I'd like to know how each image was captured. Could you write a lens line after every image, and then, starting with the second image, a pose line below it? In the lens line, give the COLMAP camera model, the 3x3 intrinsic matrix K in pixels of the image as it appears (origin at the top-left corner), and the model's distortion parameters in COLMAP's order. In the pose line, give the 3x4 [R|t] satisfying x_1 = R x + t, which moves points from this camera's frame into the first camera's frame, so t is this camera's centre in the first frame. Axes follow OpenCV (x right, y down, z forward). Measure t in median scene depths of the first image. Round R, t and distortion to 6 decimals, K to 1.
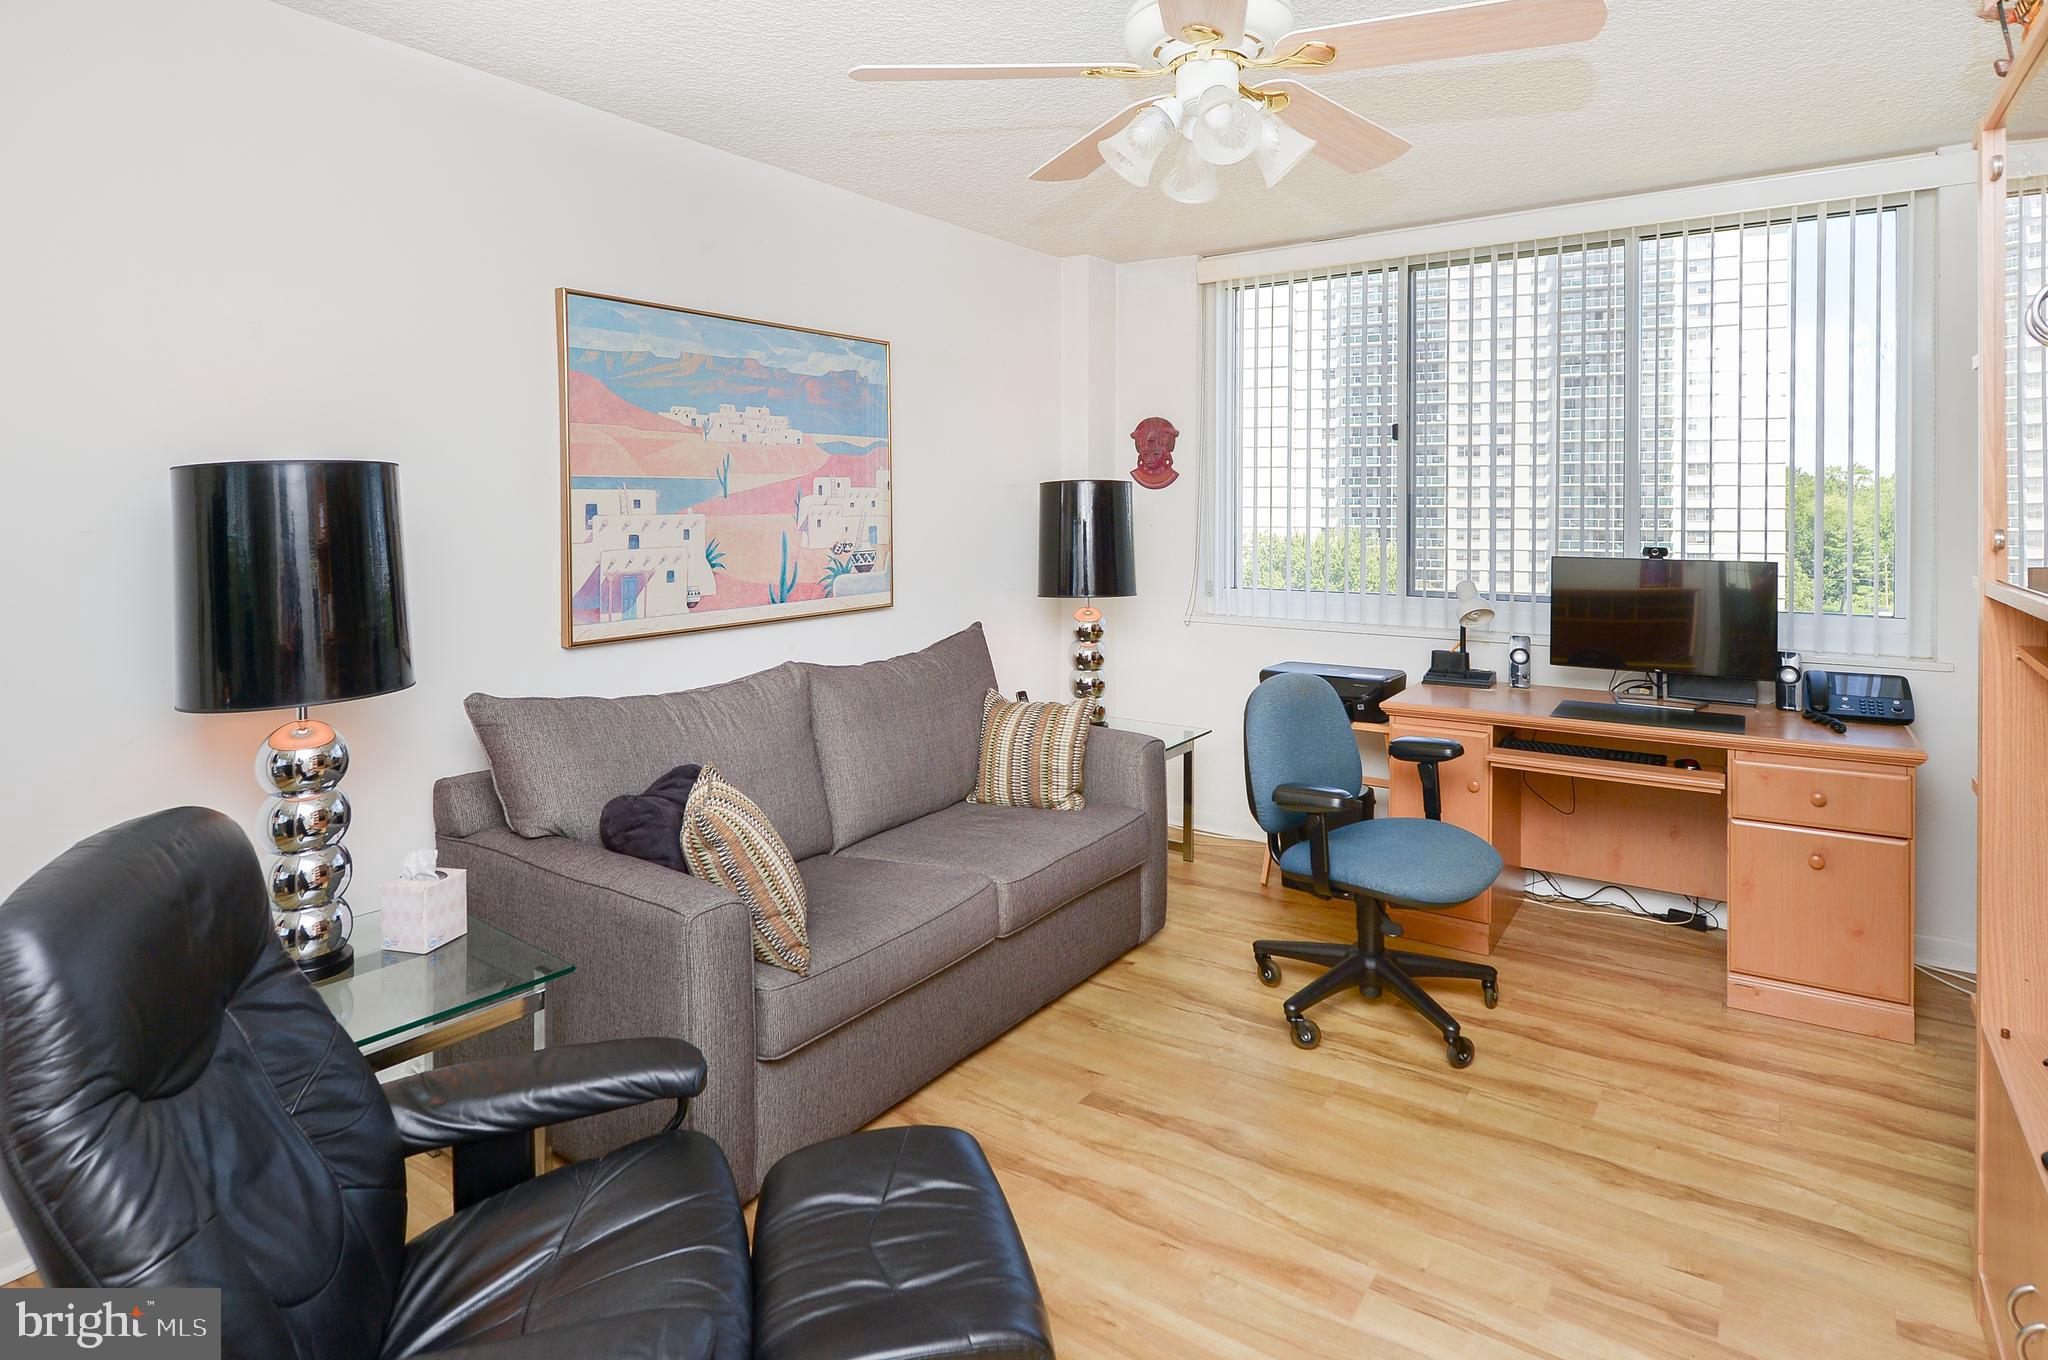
lens RADIAL K [[1071.2, 0, 1061.8], [0, 1071.2, 483.0], [0, 0, 1]] dist [-0.012538, -0.000071]
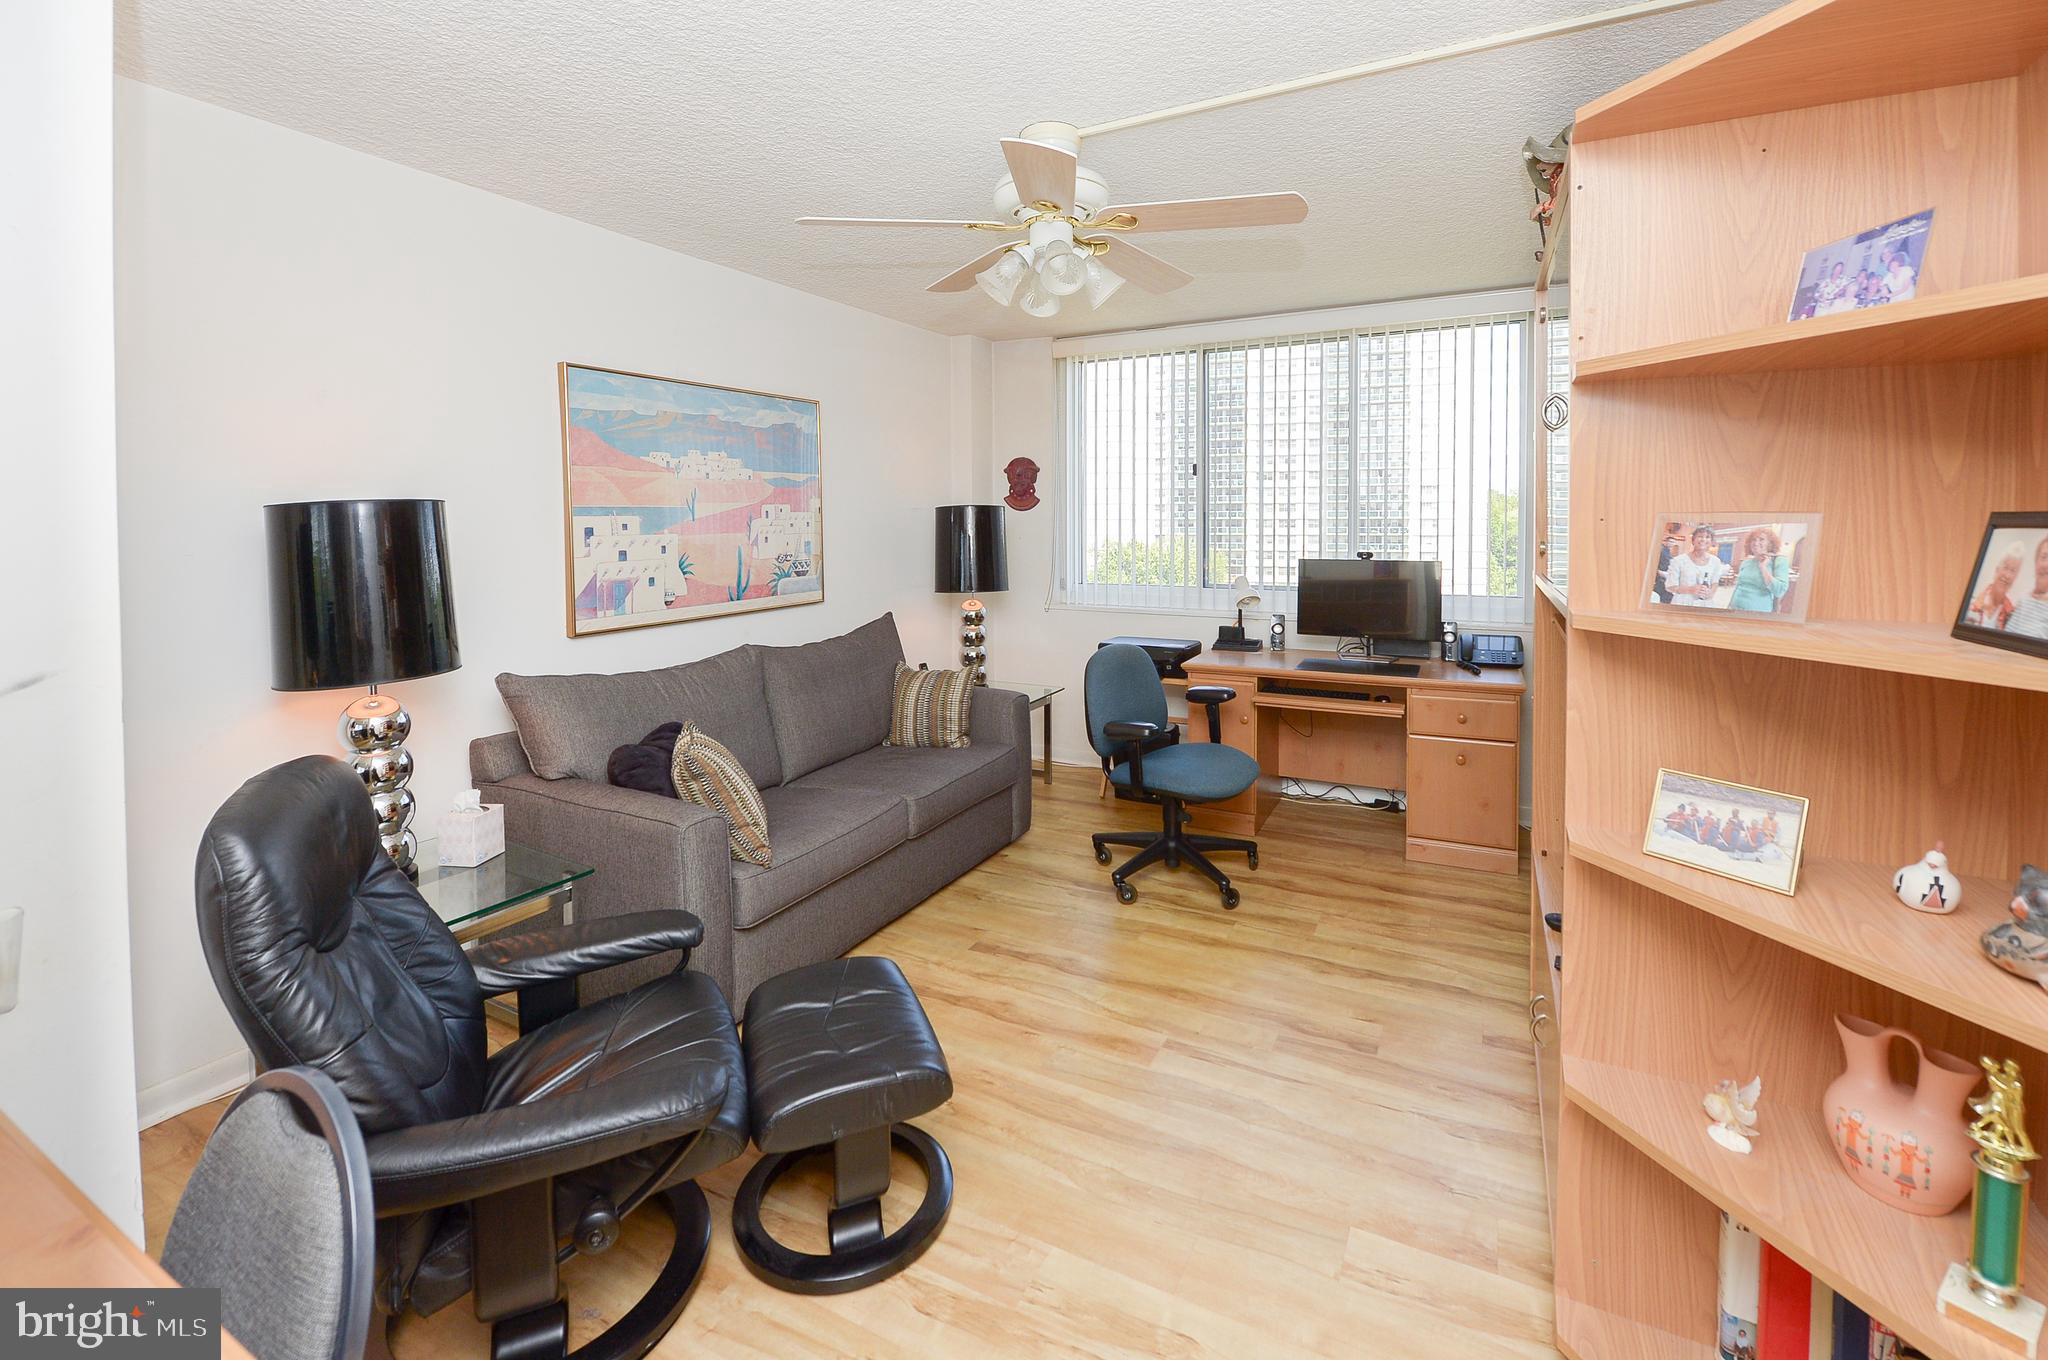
lens RADIAL K [[877.1, 0, 1068.6], [0, 877.1, 532.8], [0, 0, 1]] dist [-0.020921, -0.000624]
pose [[0.991453, -0.007762, 0.130231, 0.002043], [0.002492, 0.999173, 0.040581, -0.017266], [-0.130439, -0.039910, 0.990653, -0.144392]]
